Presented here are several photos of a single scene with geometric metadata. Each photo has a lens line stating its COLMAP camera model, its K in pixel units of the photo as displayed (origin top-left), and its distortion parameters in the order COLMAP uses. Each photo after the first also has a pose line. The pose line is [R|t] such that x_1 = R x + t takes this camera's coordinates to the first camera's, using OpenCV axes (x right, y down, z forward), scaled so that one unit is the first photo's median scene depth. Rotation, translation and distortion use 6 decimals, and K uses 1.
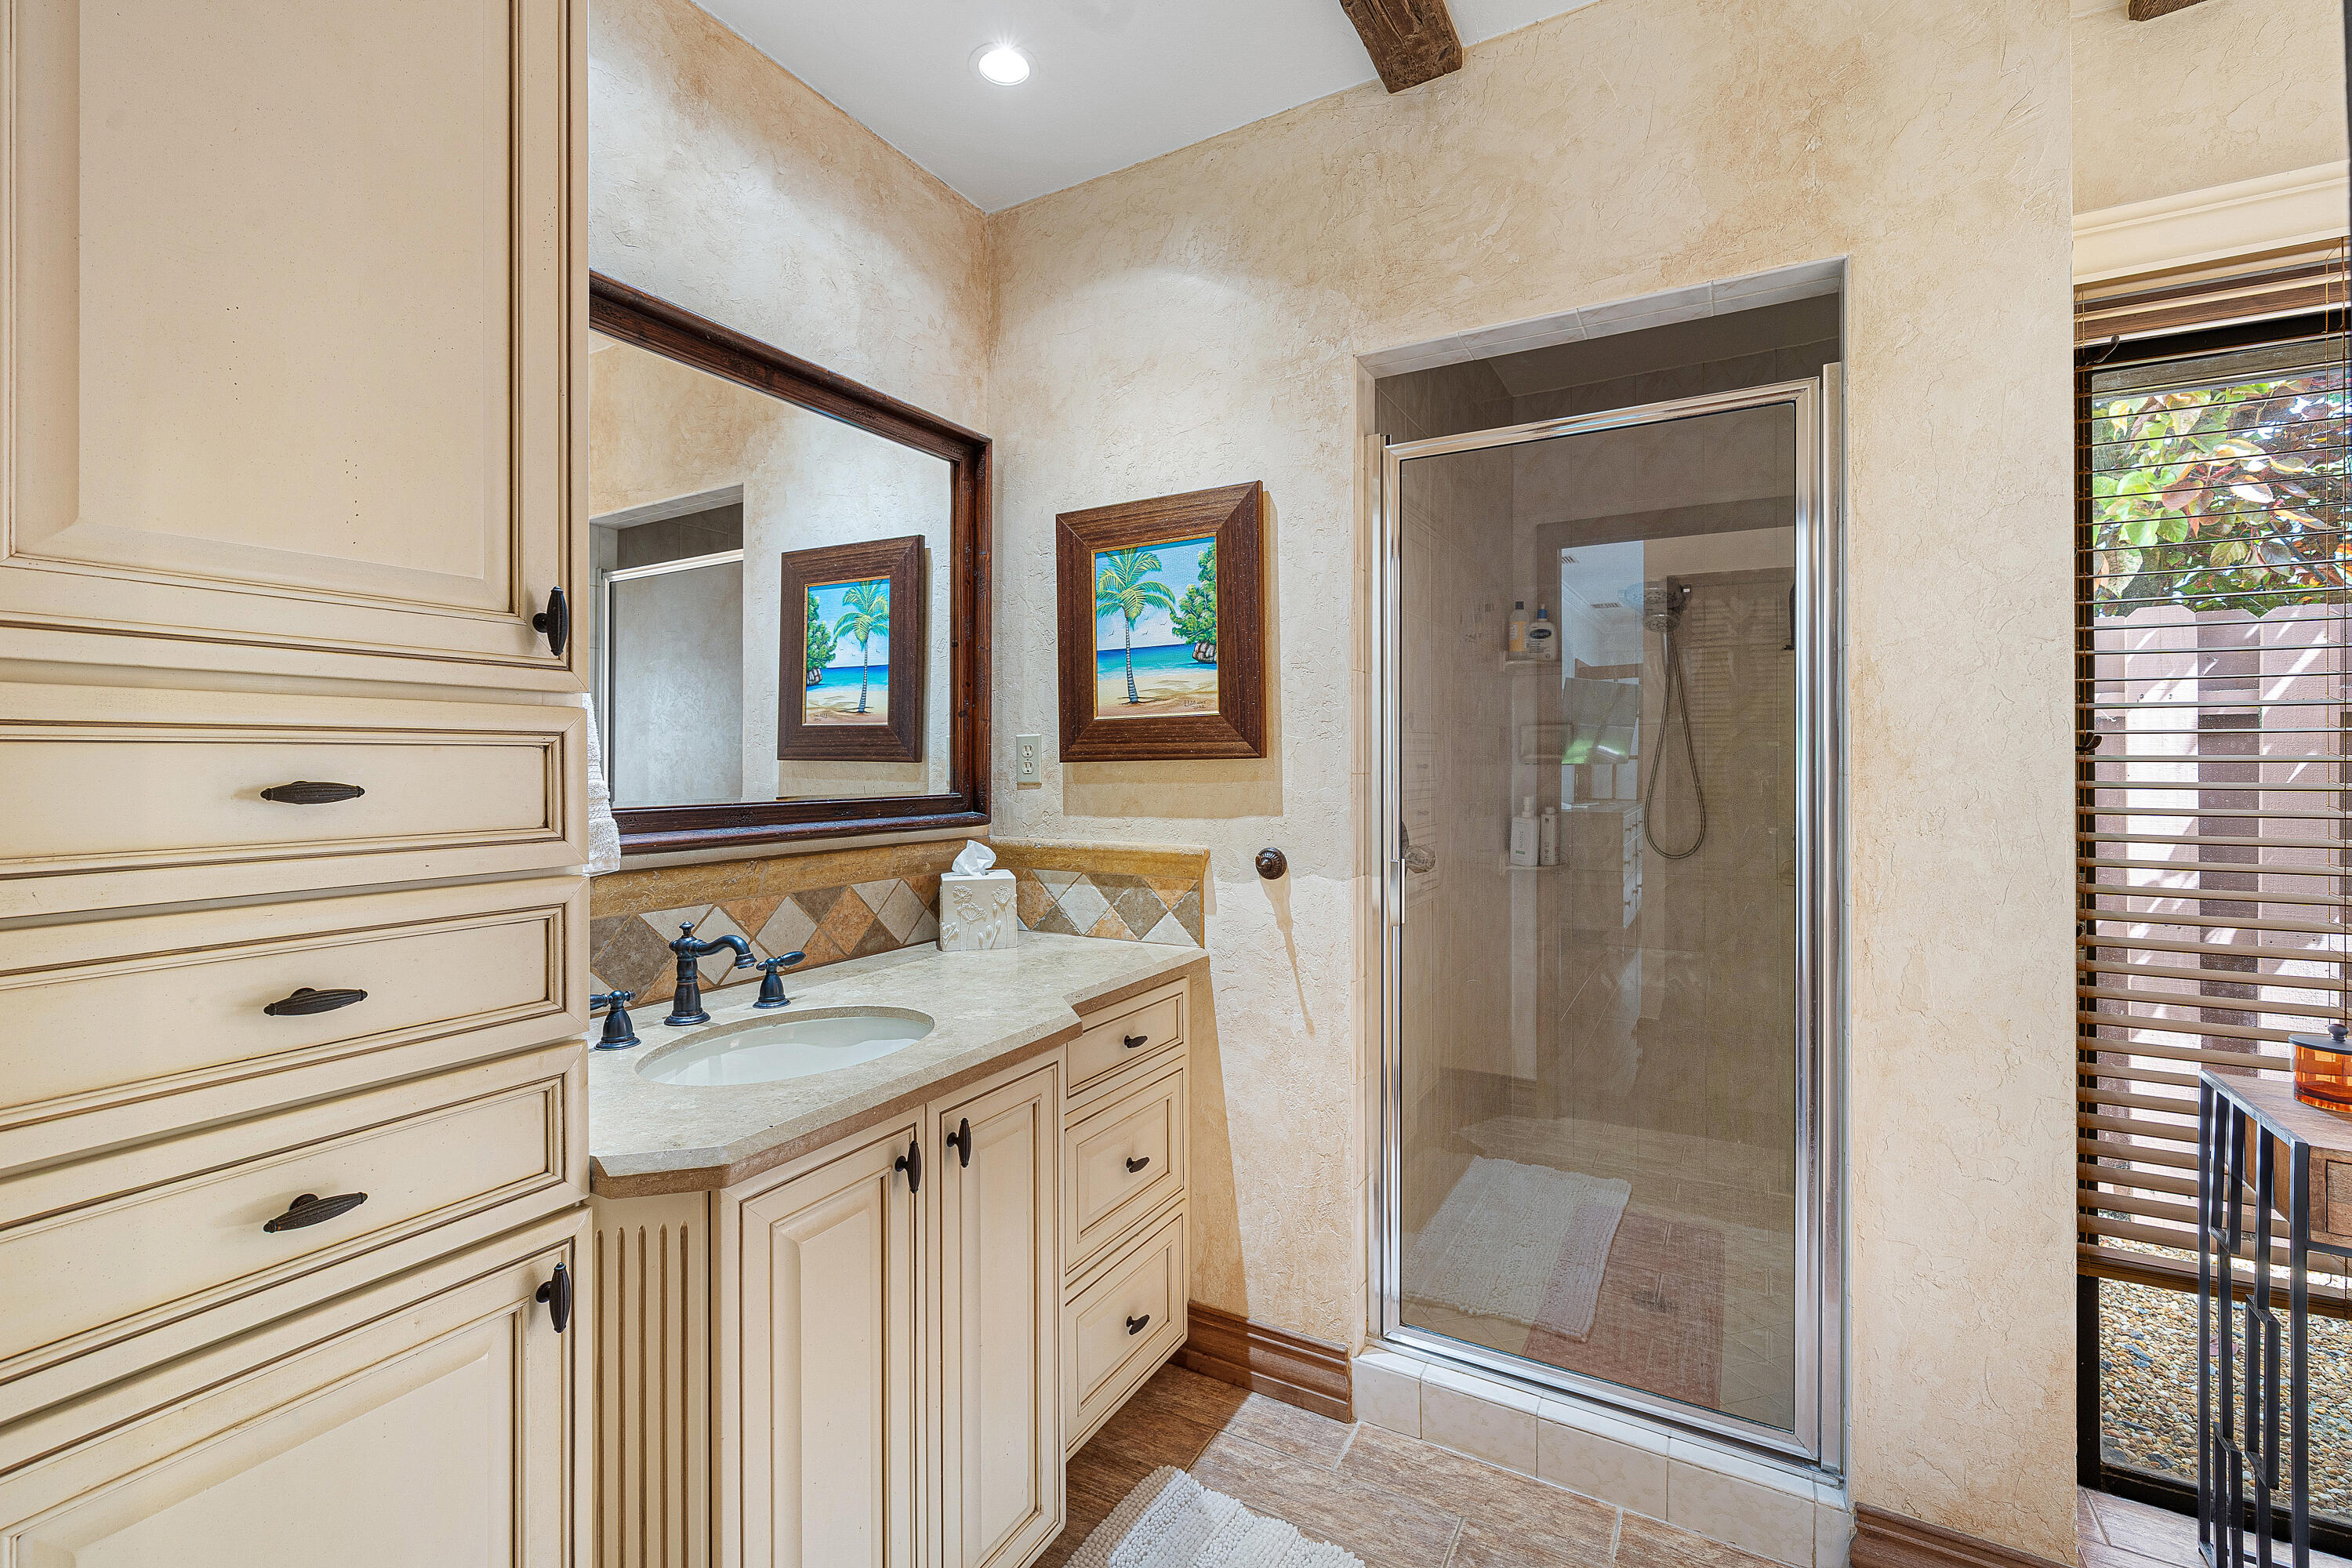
lens RADIAL K [[1017.3, 0, 1175.0], [0, 1017.3, 760.9], [0, 0, 1]] dist [0.001894, 0.000084]
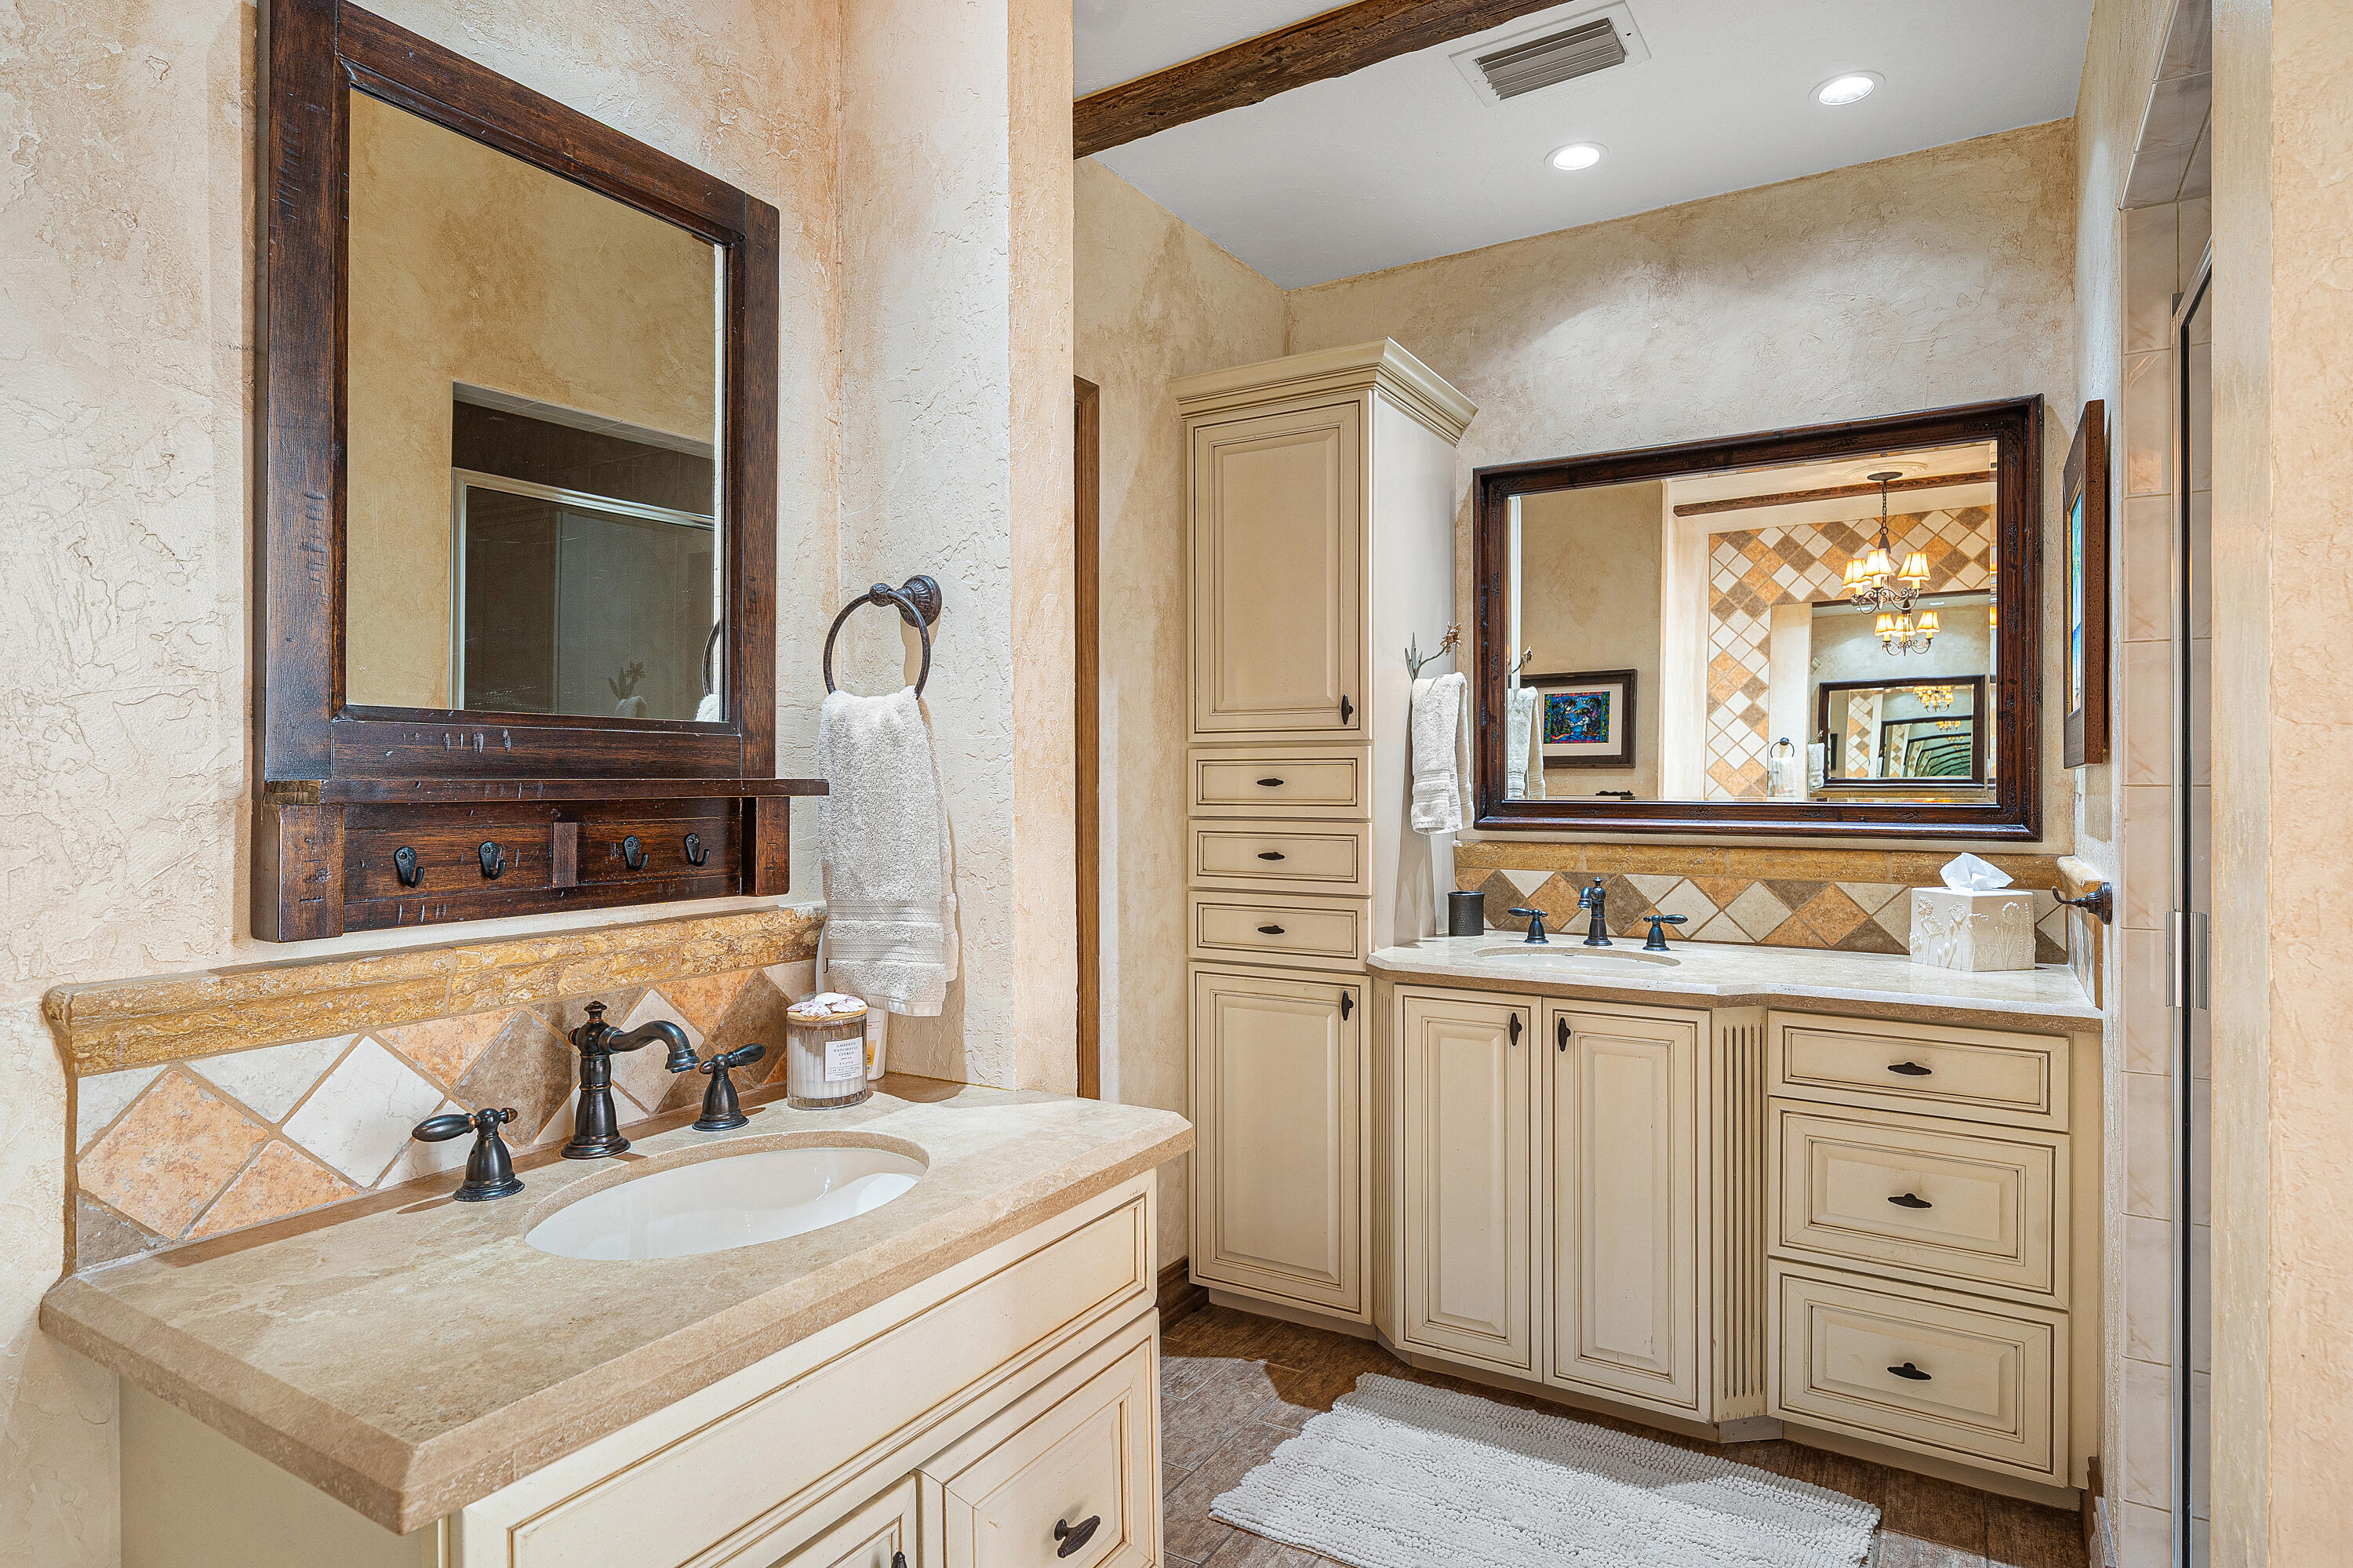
lens RADIAL K [[1254.7, 0, 1177.7], [0, 1254.7, 778.9], [0, 0, 1]] dist [0.000675, -0.000126]
pose [[-0.041458, 0.009792, -0.999092, 1.098008], [0.006072, 0.999936, 0.009548, -0.005814], [0.999122, -0.005670, -0.041515, 0.371554]]
